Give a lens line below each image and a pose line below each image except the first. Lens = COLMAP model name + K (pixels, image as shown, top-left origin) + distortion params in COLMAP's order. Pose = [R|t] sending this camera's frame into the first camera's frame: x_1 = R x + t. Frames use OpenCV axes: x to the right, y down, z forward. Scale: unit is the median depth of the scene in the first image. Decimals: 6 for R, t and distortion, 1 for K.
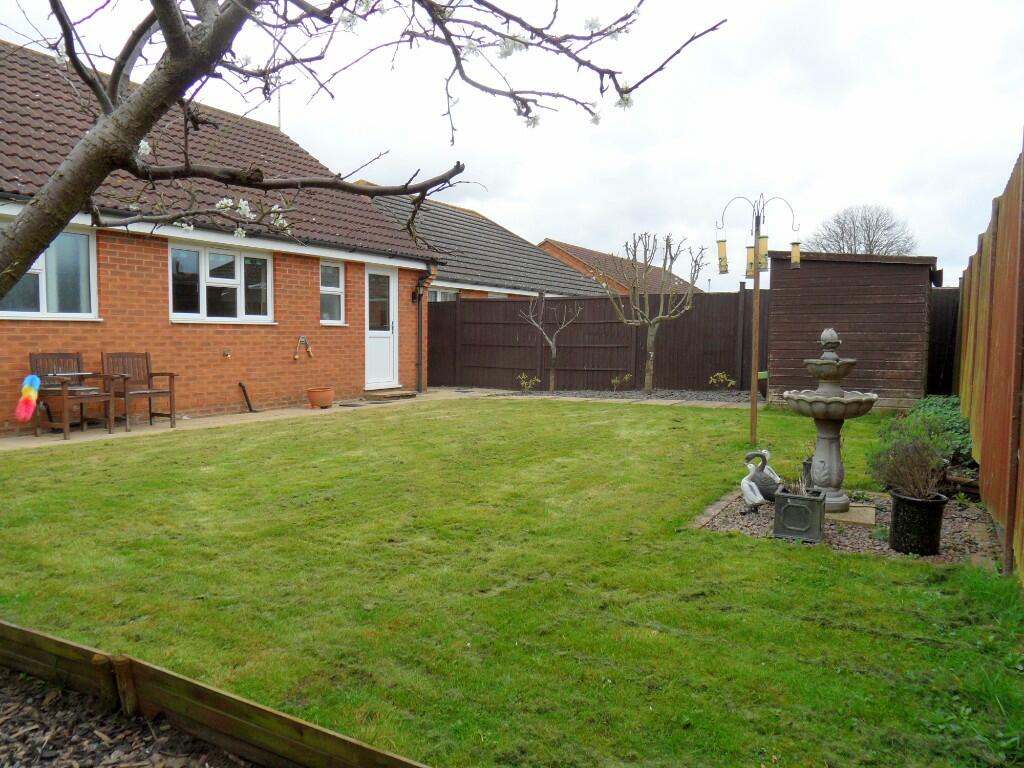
lens RADIAL K [[751.3, 0, 512.9], [0, 751.3, 385.0], [0, 0, 1]] dist [-0.018254, -0.002543]
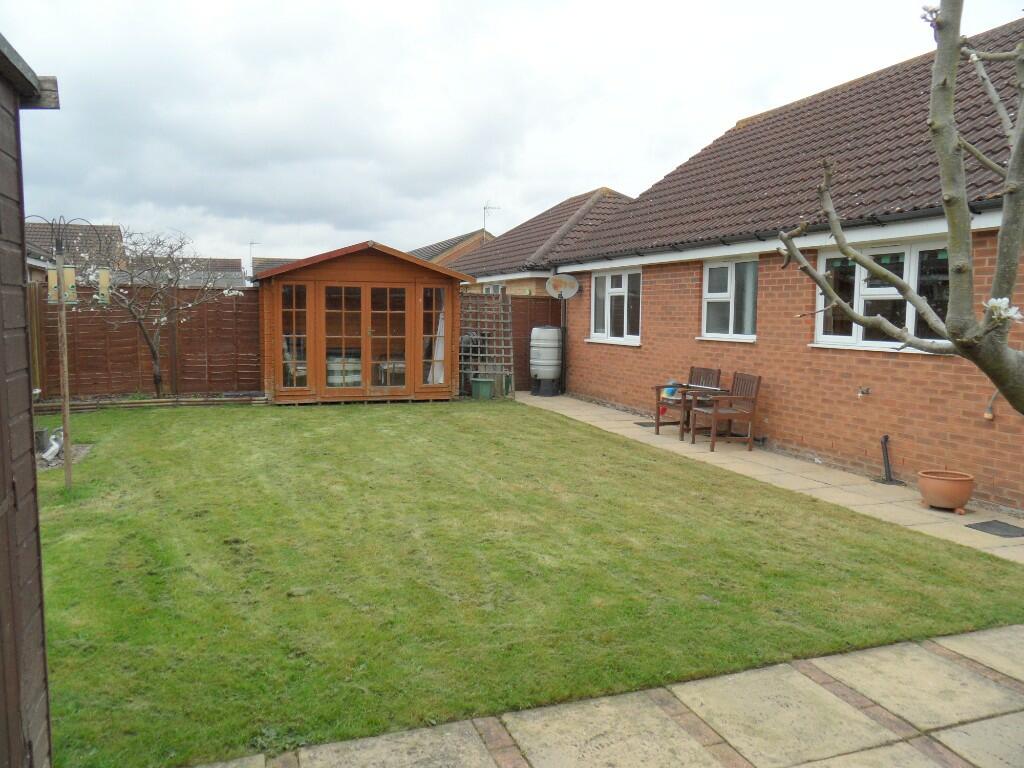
lens RADIAL K [[751.3, 0, 513.5], [0, 751.3, 386.5], [0, 0, 1]] dist [-0.018254, -0.002543]
pose [[-0.648419, 0.046663, -0.759852, 0.397566], [-0.079600, 0.988493, 0.128631, -0.113884], [0.757111, 0.143891, -0.637243, 1.217062]]
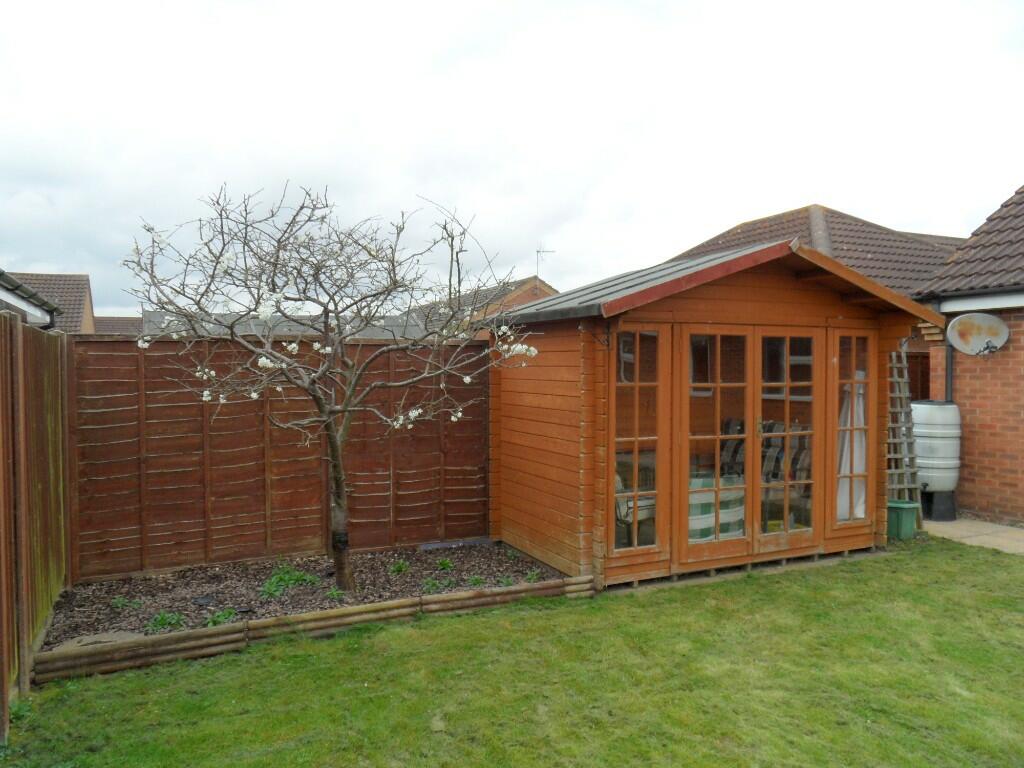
lens RADIAL K [[751.3, 0, 513.2], [0, 751.3, 387.3], [0, 0, 1]] dist [-0.018254, -0.002543]
pose [[-0.591503, -0.001600, -0.806301, 0.309214], [-0.065745, 0.996764, 0.046252, -0.092069], [0.803618, 0.080368, -0.589694, 0.821058]]
